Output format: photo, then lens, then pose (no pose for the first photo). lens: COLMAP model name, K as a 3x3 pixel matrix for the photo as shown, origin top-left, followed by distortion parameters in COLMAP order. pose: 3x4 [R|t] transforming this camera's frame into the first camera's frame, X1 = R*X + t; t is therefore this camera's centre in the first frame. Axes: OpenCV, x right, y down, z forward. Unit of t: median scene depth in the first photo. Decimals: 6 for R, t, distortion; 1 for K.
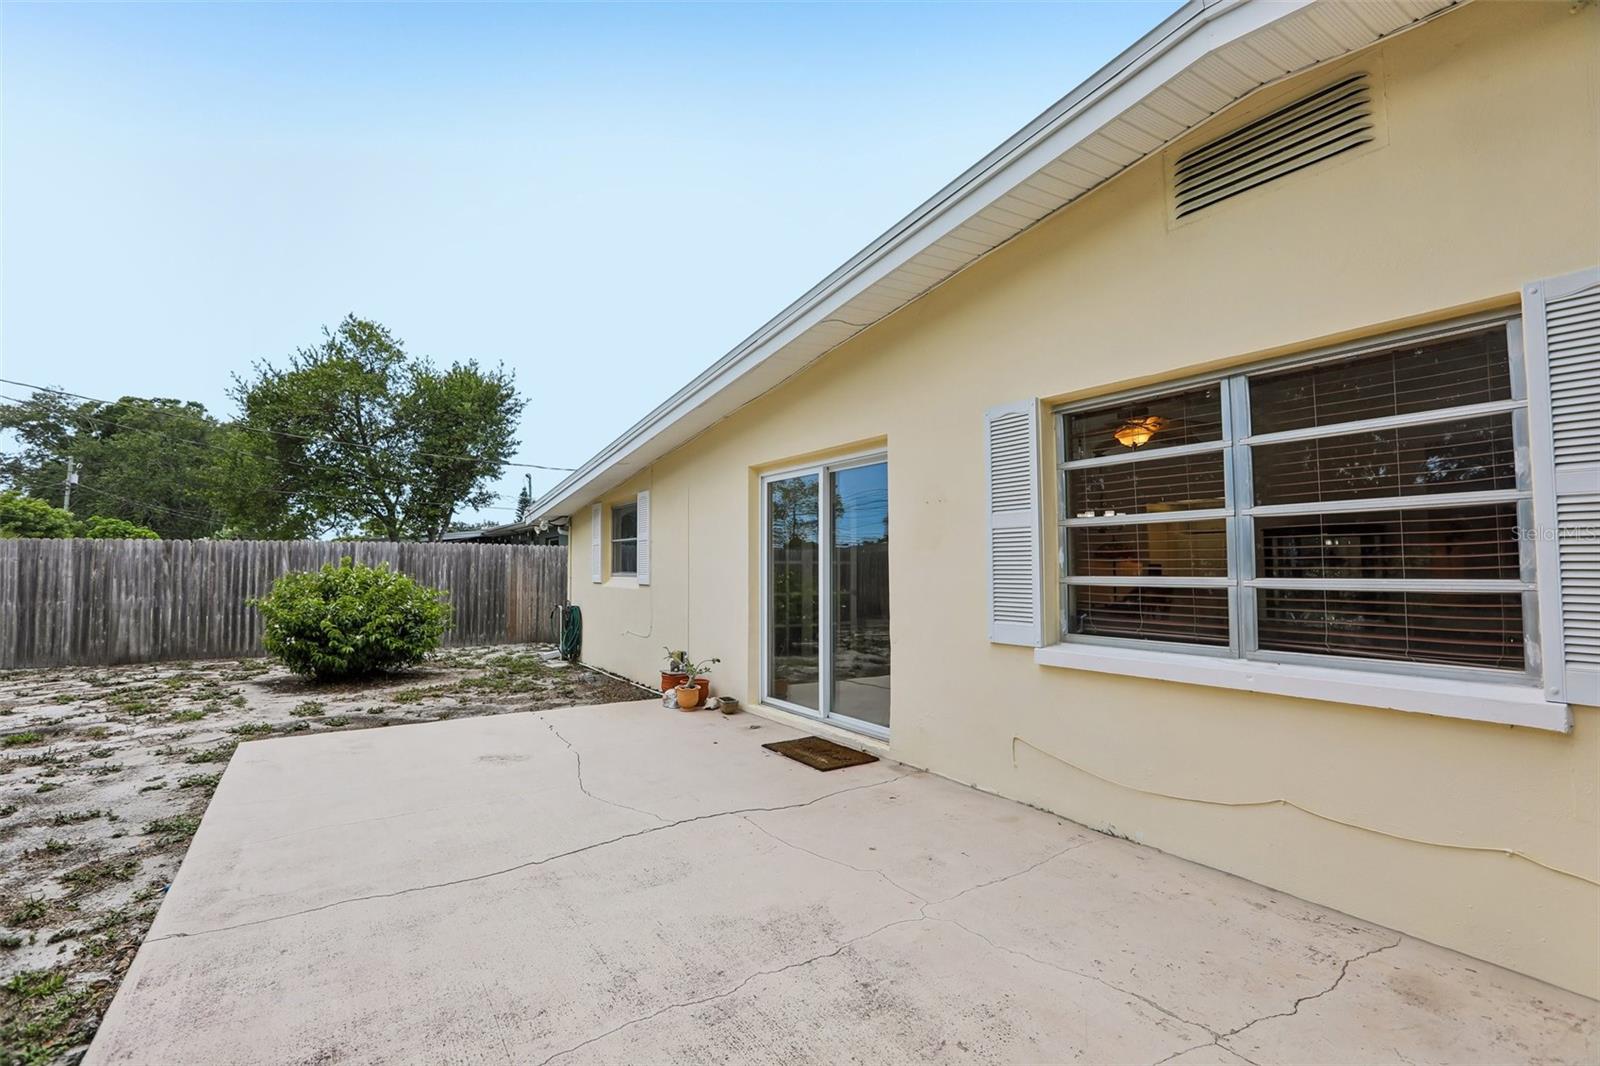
lens RADIAL K [[738.0, 0, 803.0], [0, 738.0, 517.8], [0, 0, 1]] dist [-0.041850, 0.016048]
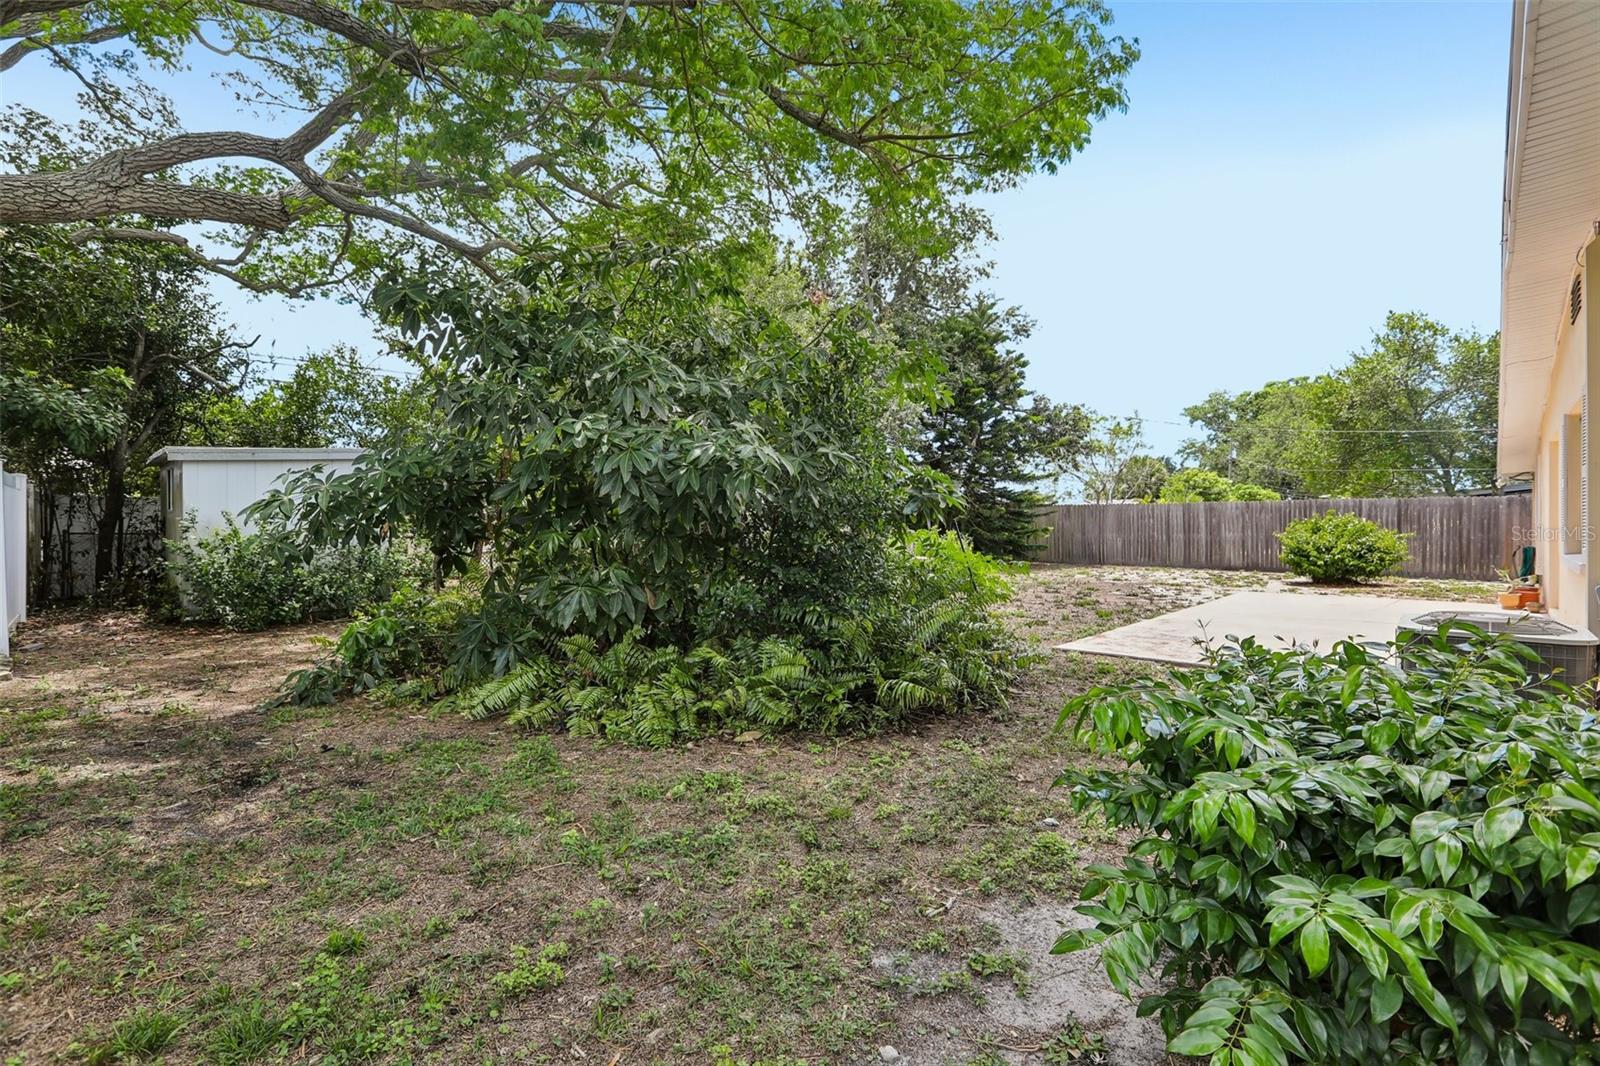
lens RADIAL K [[738.0, 0, 803.0], [0, 738.0, 517.8], [0, 0, 1]] dist [-0.041850, 0.016048]
pose [[0.226320, 0.004002, -0.974045, 0.303696], [0.054659, 0.998364, 0.016802, -0.008013], [0.972518, -0.057043, 0.225731, -0.225138]]
